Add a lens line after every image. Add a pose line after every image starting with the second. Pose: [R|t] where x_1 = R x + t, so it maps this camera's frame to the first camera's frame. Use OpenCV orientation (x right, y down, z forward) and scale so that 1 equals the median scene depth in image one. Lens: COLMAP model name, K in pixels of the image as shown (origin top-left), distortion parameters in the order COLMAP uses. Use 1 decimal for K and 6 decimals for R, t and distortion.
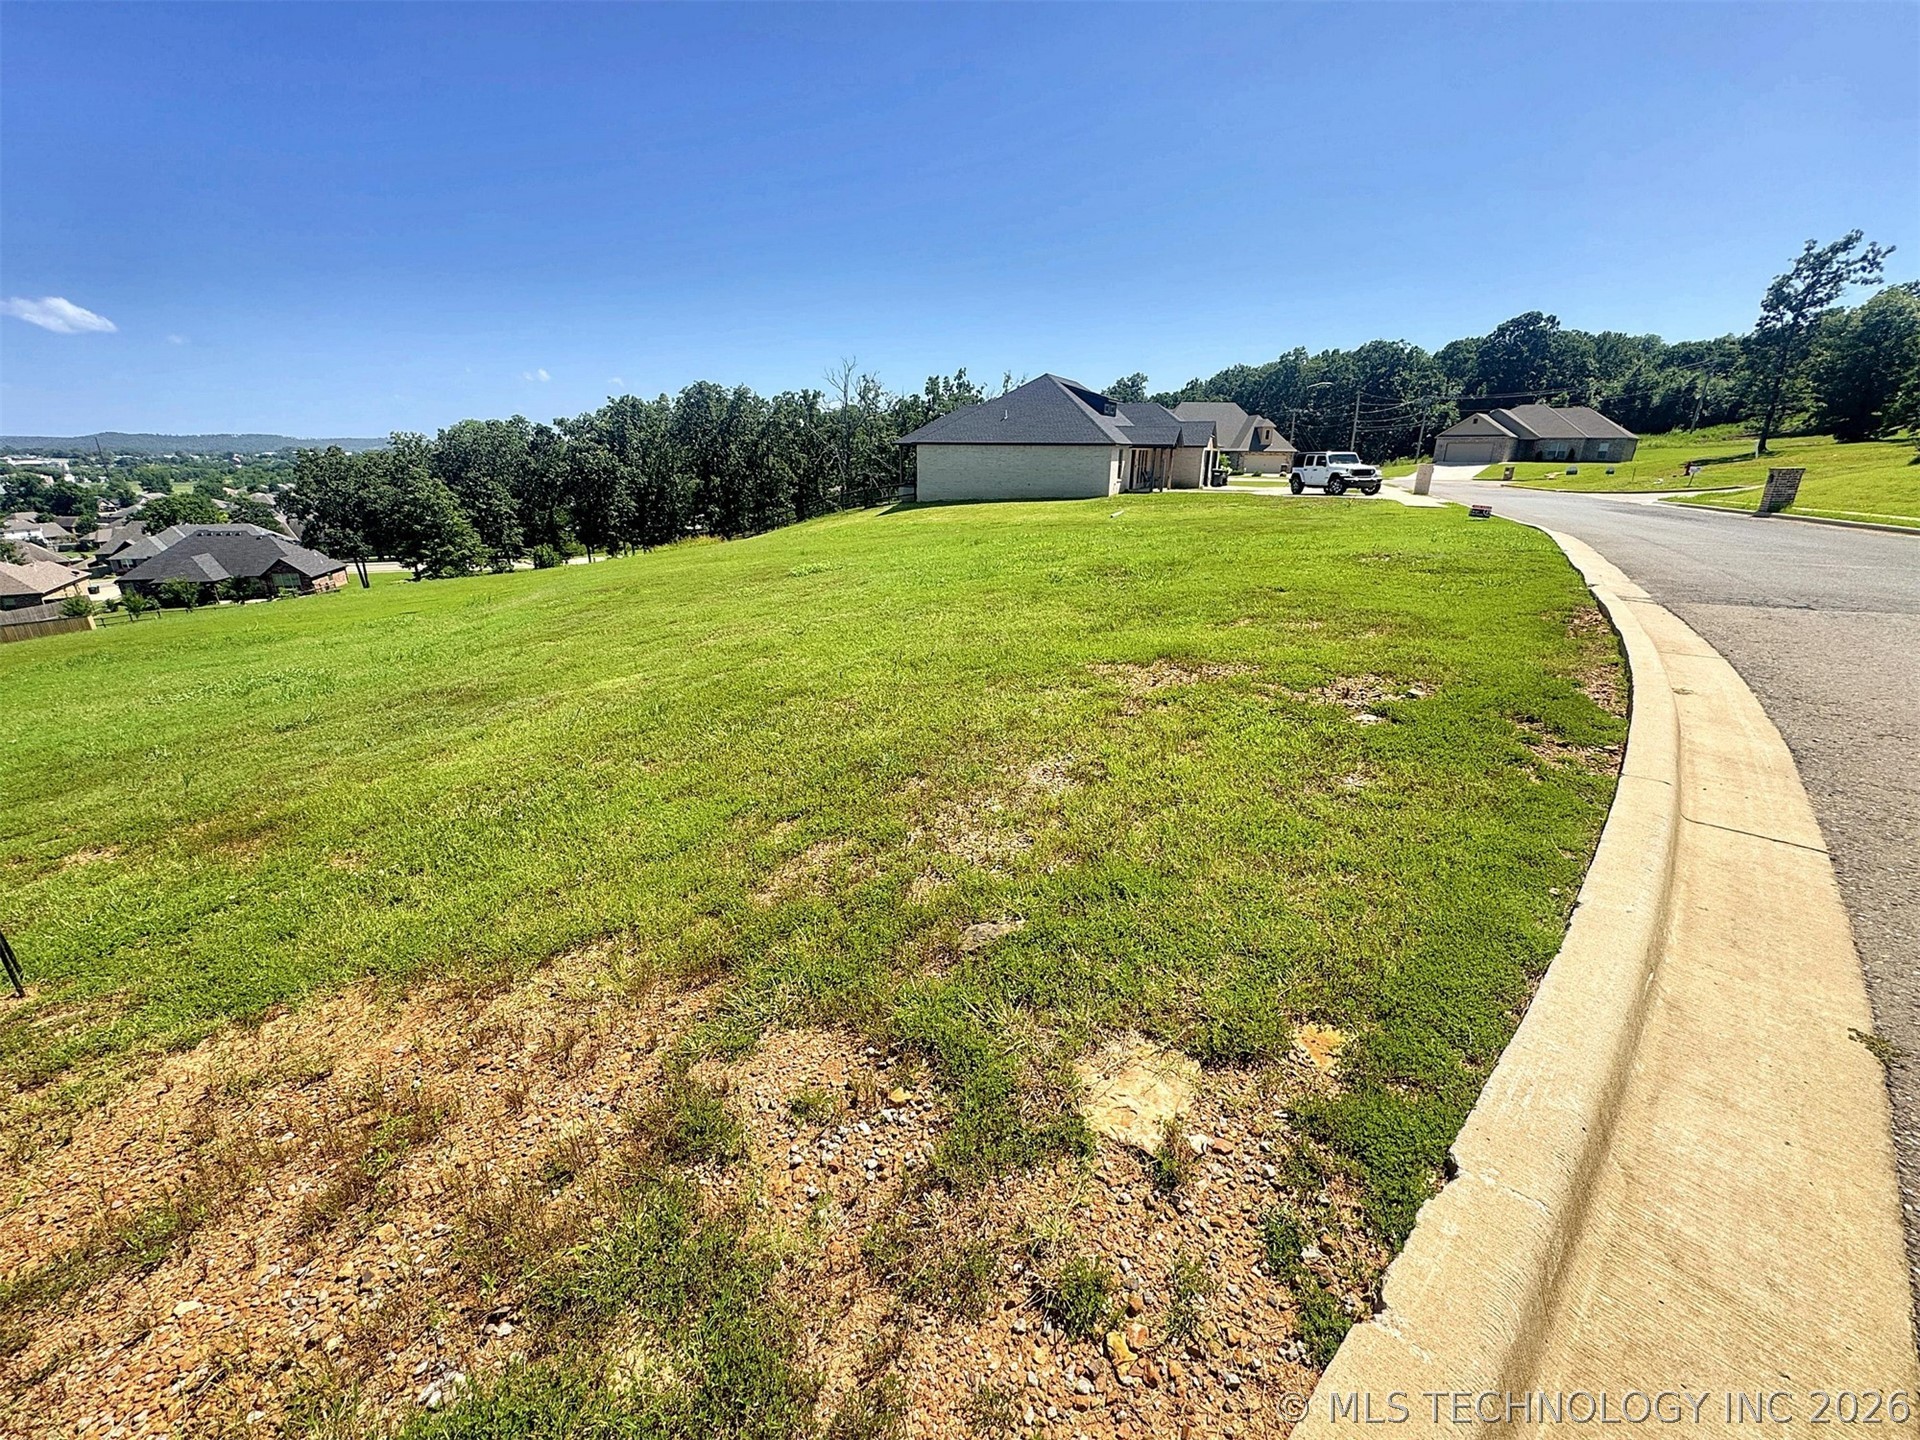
lens RADIAL K [[764.5, 0, 960.3], [0, 764.5, 715.4], [0, 0, 1]] dist [-0.002423, 0.000956]
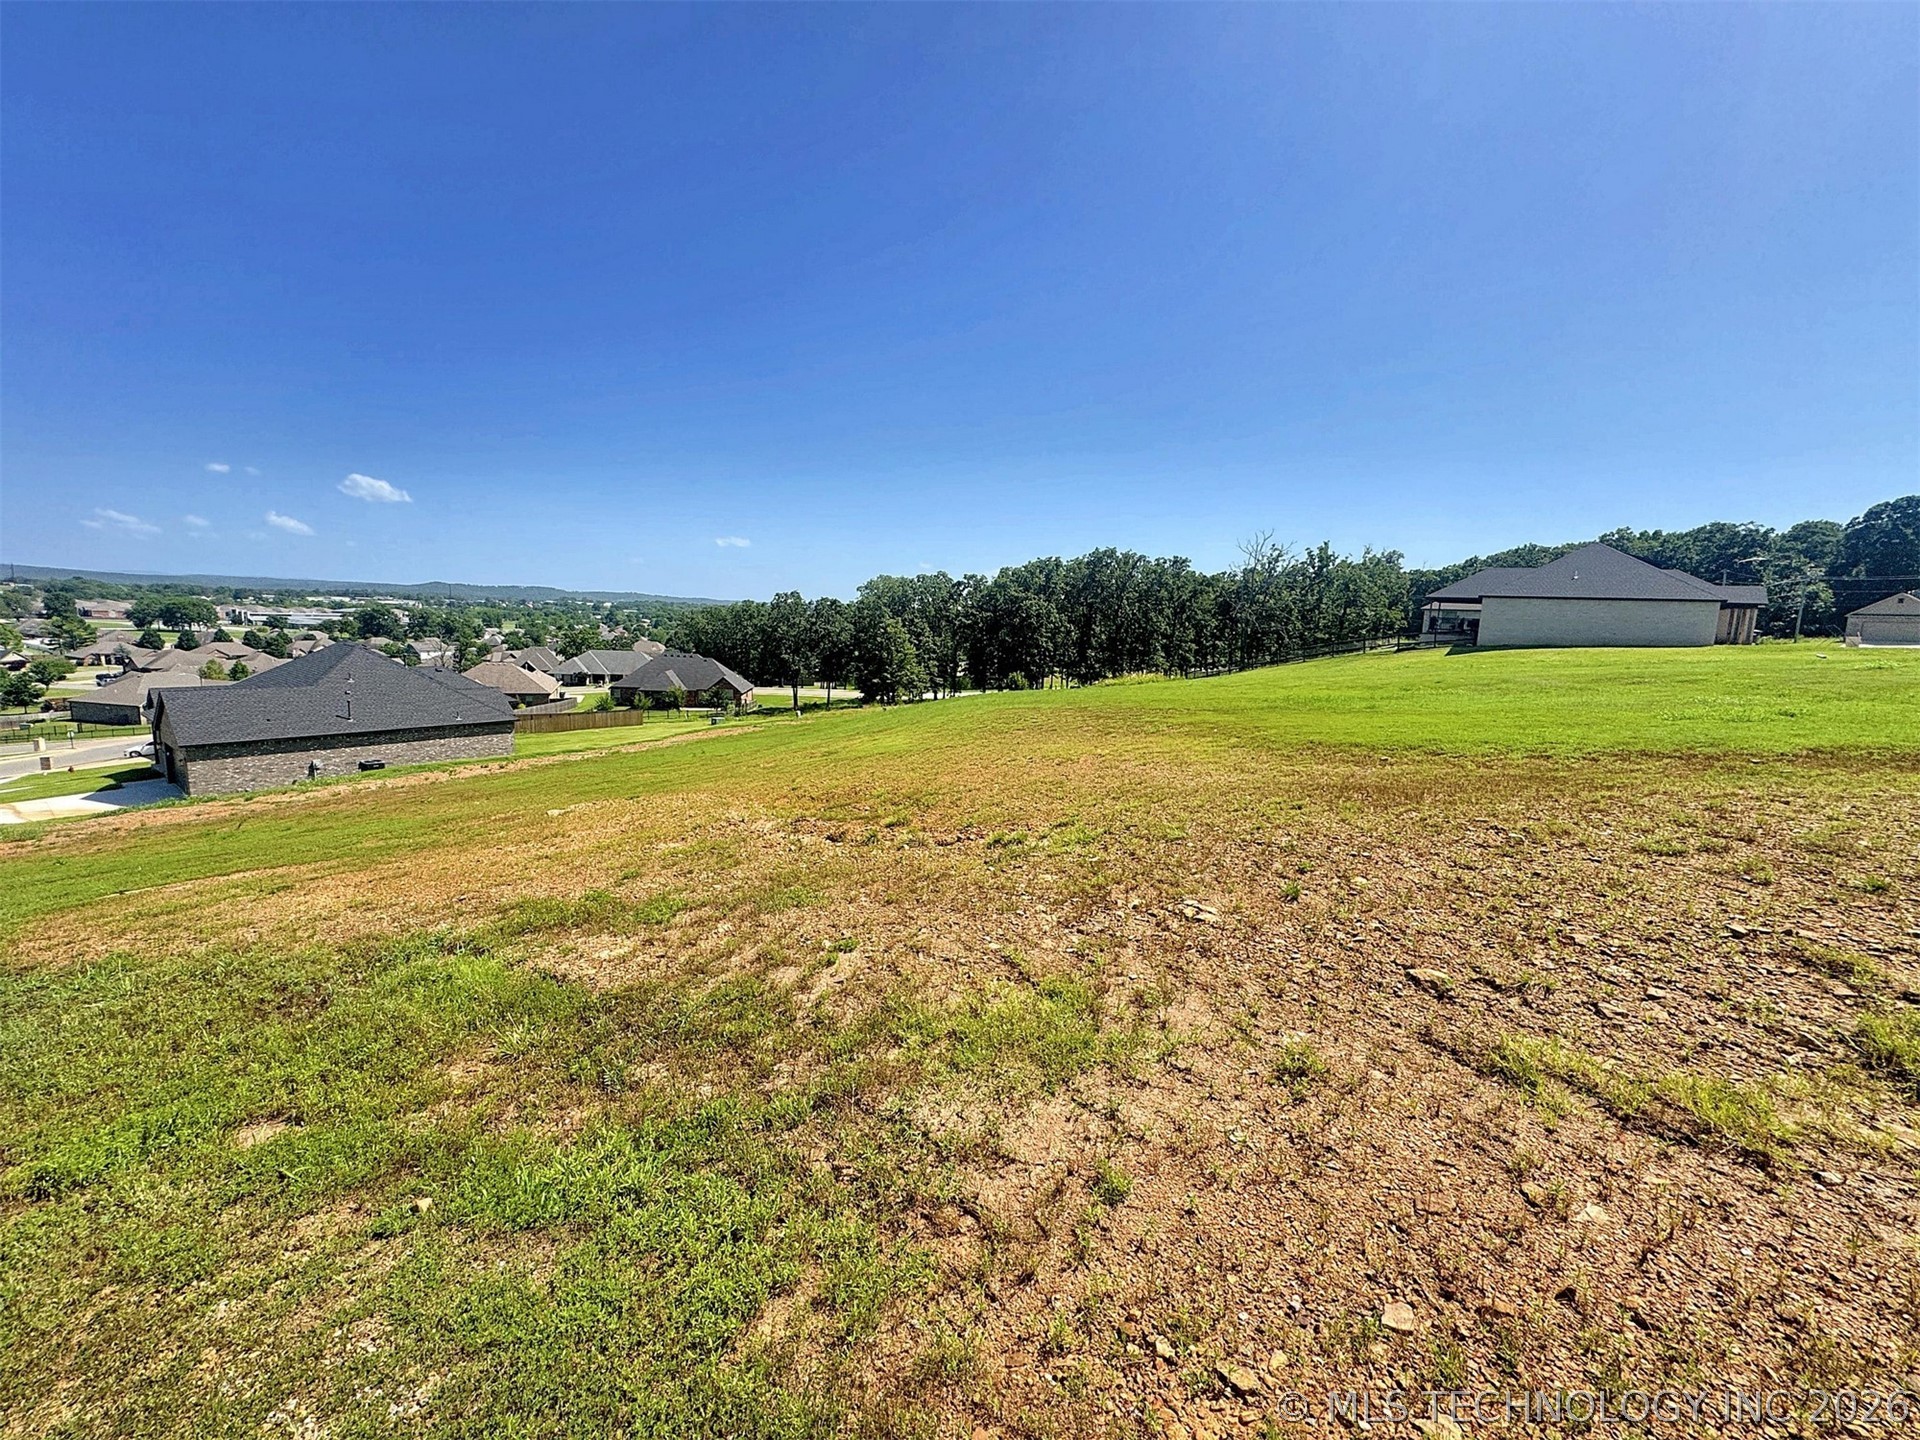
lens RADIAL K [[764.5, 0, 958.2], [0, 764.5, 715.9], [0, 0, 1]] dist [-0.002423, 0.000956]
pose [[0.977491, 0.061097, -0.201936, -0.304497], [-0.100968, 0.975895, -0.193481, 0.062508], [0.185247, 0.209515, 0.960097, -0.108827]]
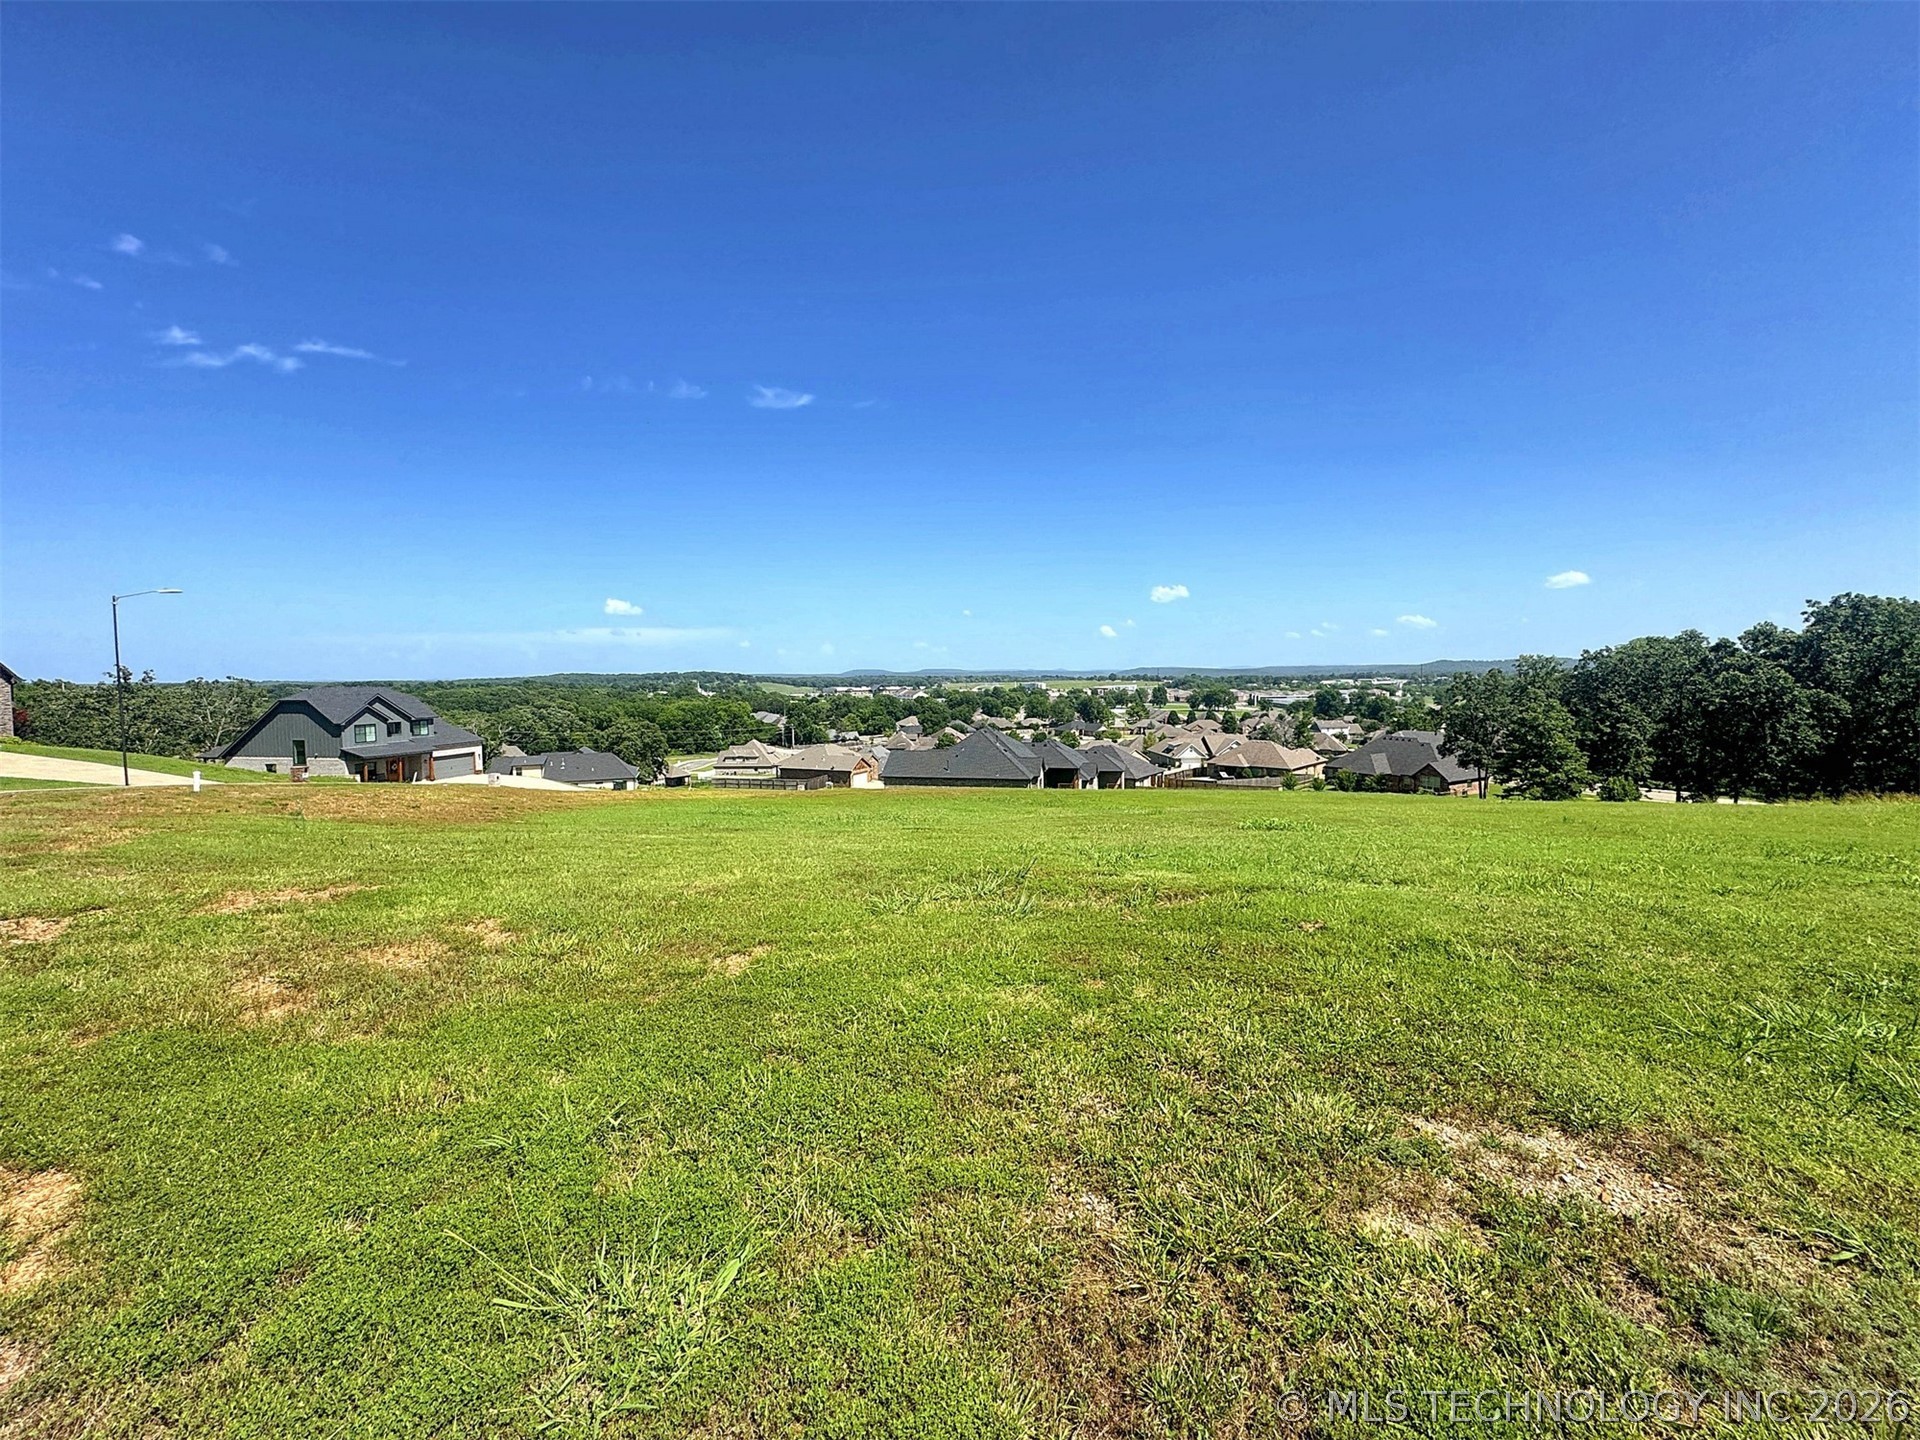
lens RADIAL K [[764.5, 0, 961.5], [0, 764.5, 709.2], [0, 0, 1]] dist [-0.002423, 0.000956]
pose [[0.198780, 0.031824, -0.979527, 0.098934], [-0.304739, 0.951934, -0.030914, -0.037127], [0.931462, 0.304645, 0.198923, 0.106173]]
